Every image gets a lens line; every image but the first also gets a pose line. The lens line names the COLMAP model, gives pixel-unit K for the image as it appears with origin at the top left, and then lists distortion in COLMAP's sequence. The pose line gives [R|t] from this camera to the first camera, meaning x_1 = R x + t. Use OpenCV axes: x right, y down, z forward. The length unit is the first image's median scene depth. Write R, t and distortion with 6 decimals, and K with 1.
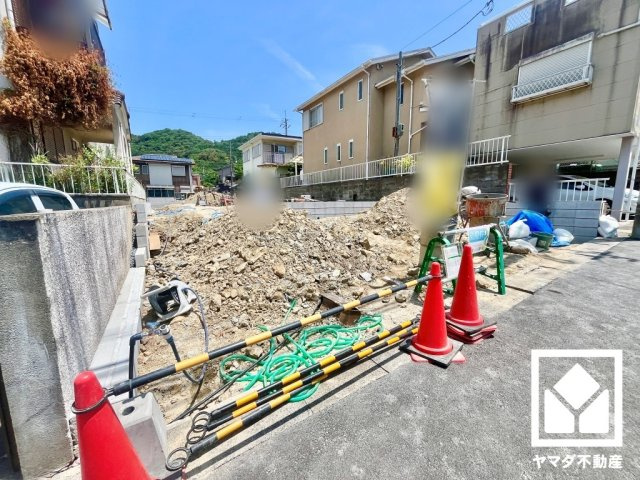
lens RADIAL K [[259.3, 0, 319.8], [0, 259.3, 239.1], [0, 0, 1]] dist [-0.004106, -0.000244]
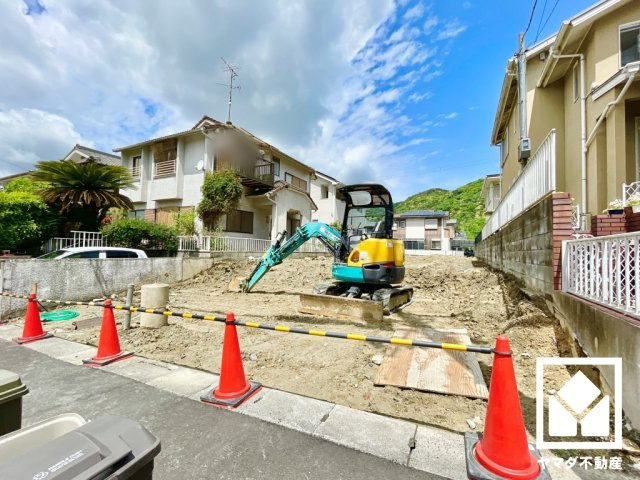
lens RADIAL K [[281.1, 0, 319.3], [0, 281.1, 238.8], [0, 0, 1]] dist [-0.002733, -0.000355]
pose [[0.511200, -0.013949, -0.859348, 0.702488], [-0.153341, 0.982345, -0.107163, -0.089284], [0.845672, 0.186555, 0.500036, 0.363417]]
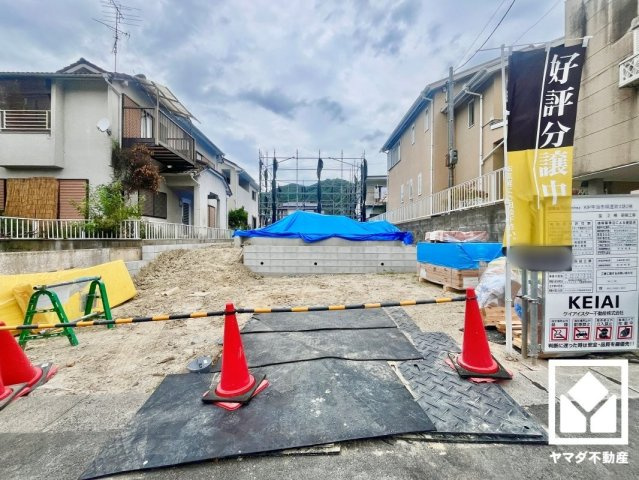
lens RADIAL K [[259.3, 0, 318.1], [0, 259.3, 239.8], [0, 0, 1]] dist [-0.003251, -0.000405]
pose [[0.853523, 0.013533, -0.520880, 0.423305], [-0.087779, 0.989110, -0.118138, -0.047601], [0.513609, 0.146556, 0.845416, 0.177073]]
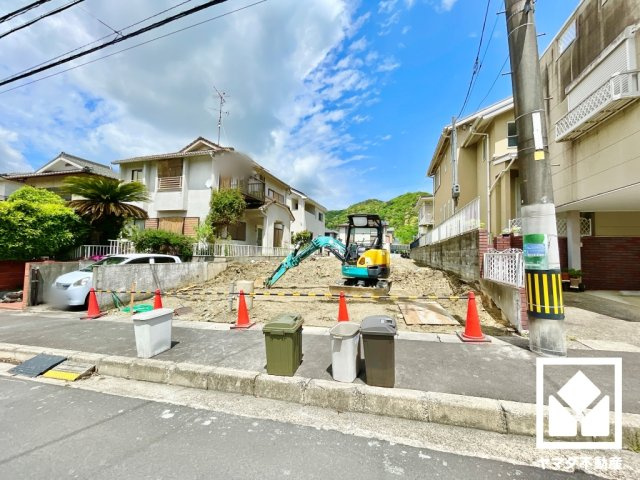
lens RADIAL K [[259.3, 0, 319.8], [0, 259.3, 239.1], [0, 0, 1]] dist [-0.004106, -0.000244]
pose [[0.664894, -0.018398, -0.746711, 0.766030], [-0.136630, 0.979834, -0.145801, -0.057228], [0.734335, 0.198966, 0.648972, 0.082363]]
